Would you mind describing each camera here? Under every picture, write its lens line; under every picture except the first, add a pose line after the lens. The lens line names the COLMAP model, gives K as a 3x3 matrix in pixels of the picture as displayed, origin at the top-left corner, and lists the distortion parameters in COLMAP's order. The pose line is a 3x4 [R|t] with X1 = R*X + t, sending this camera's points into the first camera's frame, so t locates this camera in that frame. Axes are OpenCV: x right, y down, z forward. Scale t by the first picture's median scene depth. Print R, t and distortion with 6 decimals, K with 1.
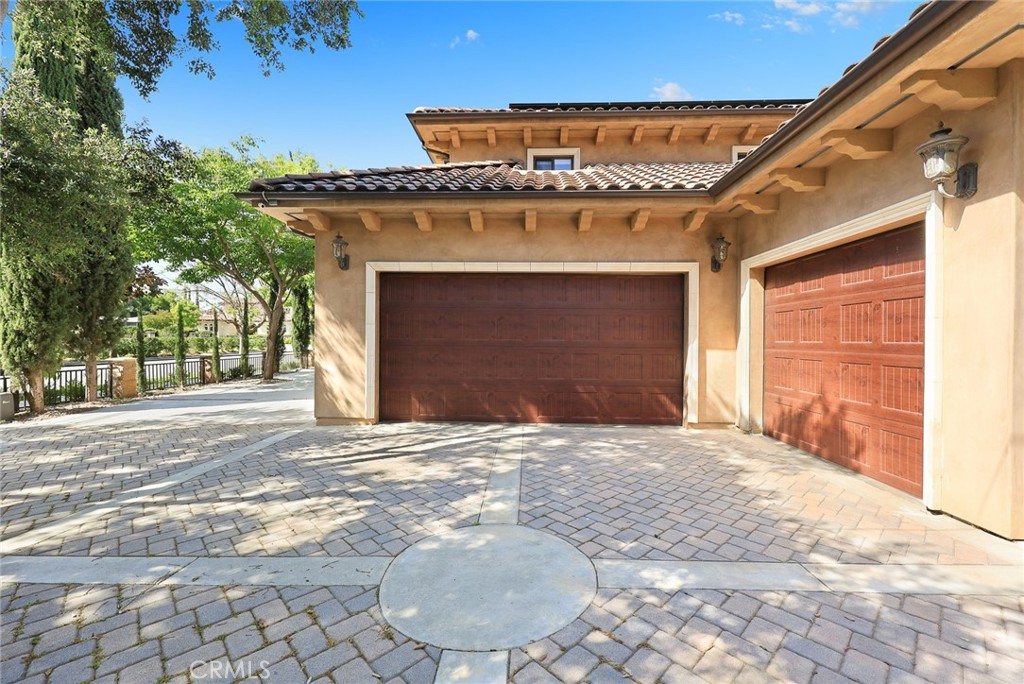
lens RADIAL K [[415.7, 0, 514.4], [0, 415.7, 339.9], [0, 0, 1]] dist [0.000344, 0.001052]
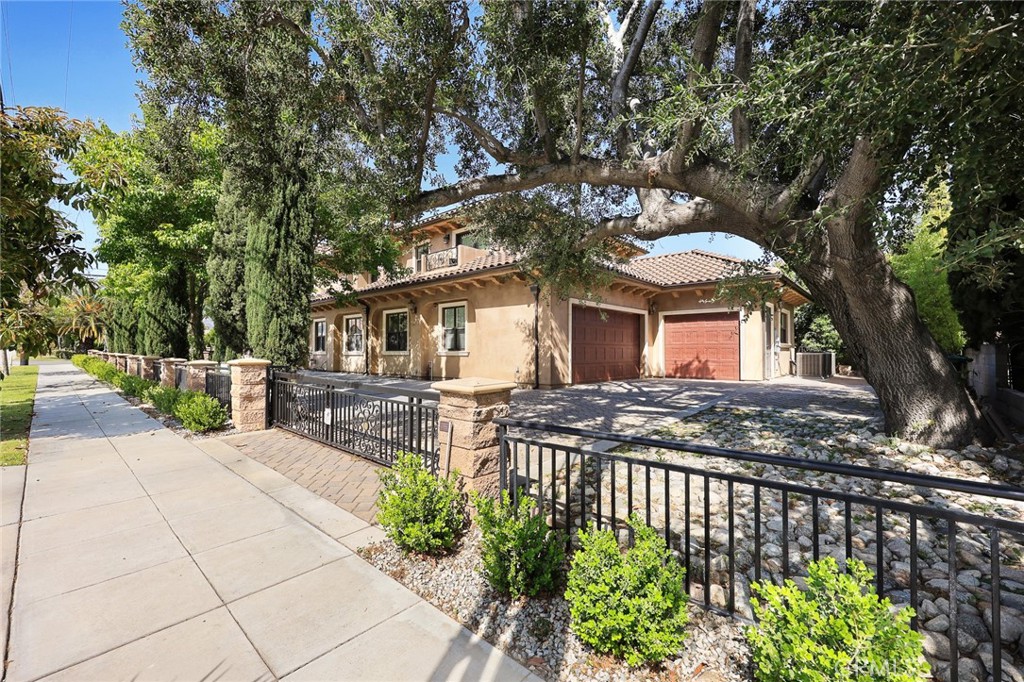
lens RADIAL K [[415.7, 0, 512.8], [0, 415.7, 339.0], [0, 0, 1]] dist [0.000344, 0.001052]
pose [[0.637396, 0.011227, 0.770454, -2.213266], [0.003760, 0.999837, -0.017679, 0.029313], [-0.770527, 0.014165, 0.637250, 0.015989]]
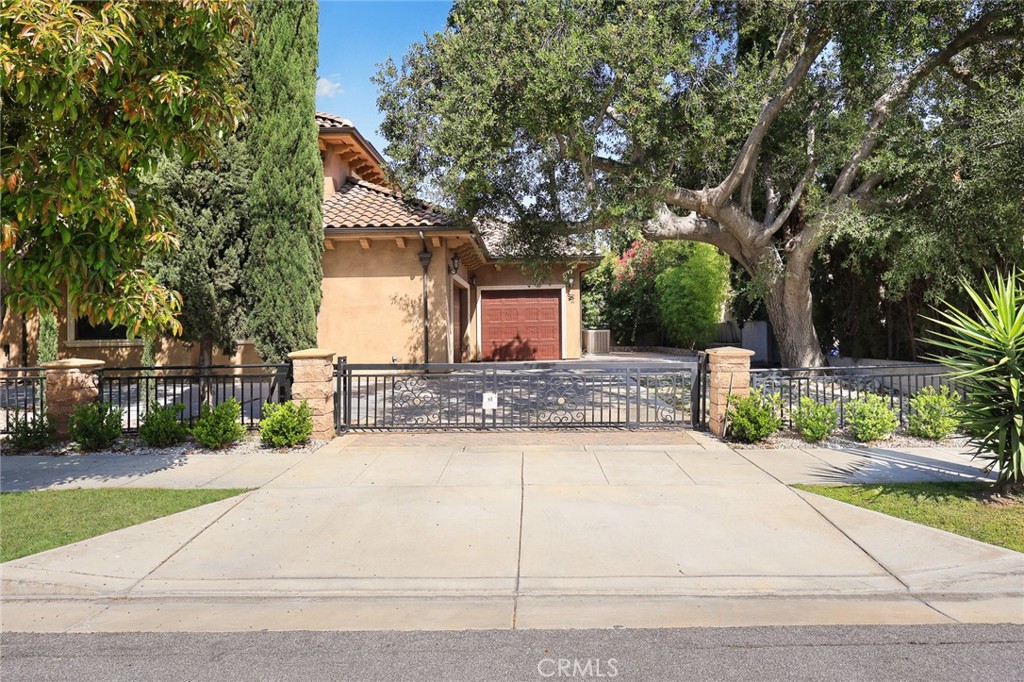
lens RADIAL K [[647.2, 0, 510.0], [0, 647.2, 336.5], [0, 0, 1]] dist [0.003808, 0.000206]
pose [[0.001303, -0.022024, 0.999757, -3.208534], [0.014904, 0.999647, 0.022002, 0.014248], [-0.999888, 0.014872, 0.001631, 0.844630]]
